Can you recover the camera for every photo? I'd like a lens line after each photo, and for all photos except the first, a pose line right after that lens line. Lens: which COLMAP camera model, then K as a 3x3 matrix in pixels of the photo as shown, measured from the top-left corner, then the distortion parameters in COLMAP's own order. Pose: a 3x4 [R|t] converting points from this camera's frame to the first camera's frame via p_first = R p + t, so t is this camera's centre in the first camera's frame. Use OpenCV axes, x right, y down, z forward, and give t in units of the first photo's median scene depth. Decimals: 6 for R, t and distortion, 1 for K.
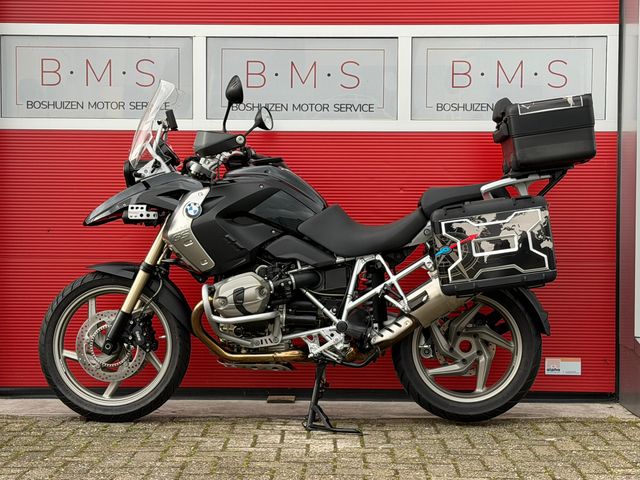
lens RADIAL K [[1278.7, 0, 316.7], [0, 1278.7, 249.3], [0, 0, 1]] dist [0.142749, 0.000000]
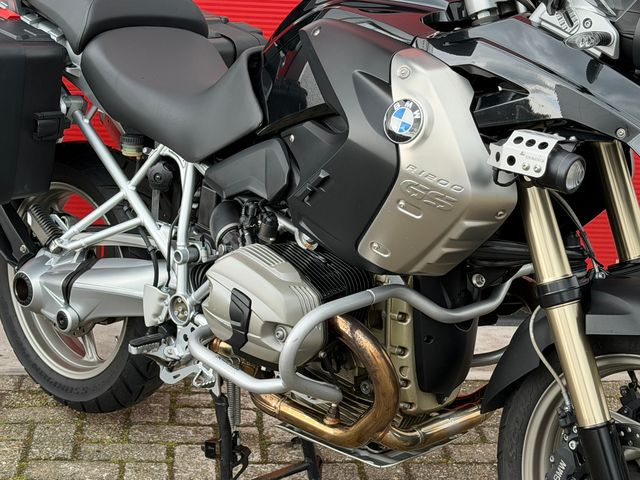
lens RADIAL K [[1278.7, 0, 324.0], [0, 1278.7, 246.0], [0, 0, 1]] dist [0.142749, 0.000000]
pose [[0.993052, 0.012519, 0.117009, -0.042067], [-0.040039, 0.970946, 0.235924, -0.069824], [-0.110656, -0.238969, 0.964701, 0.411896]]
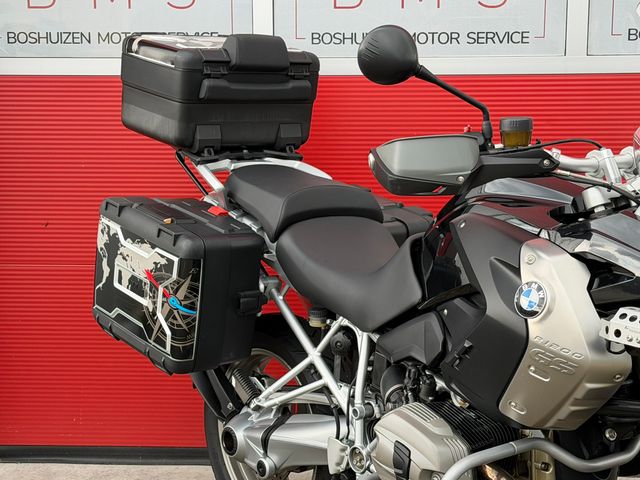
lens RADIAL K [[1278.7, 0, 322.5], [0, 1278.7, 249.6], [0, 0, 1]] dist [0.142749, 0.000000]
pose [[0.998622, -0.001342, -0.052465, -0.026847], [0.008000, 0.991885, 0.126887, -0.090262], [0.051869, -0.127132, 0.990529, 0.341339]]
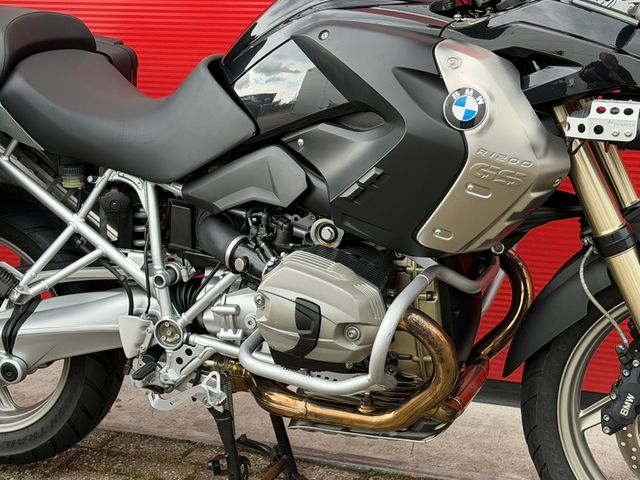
lens RADIAL K [[1278.7, 0, 305.1], [0, 1278.7, 243.9], [0, 0, 1]] dist [0.142749, 0.000000]
pose [[0.884562, -0.158820, 0.438550, -0.180046], [0.047928, 0.966215, 0.253241, -0.078650], [-0.463954, -0.202988, 0.862289, 0.449478]]
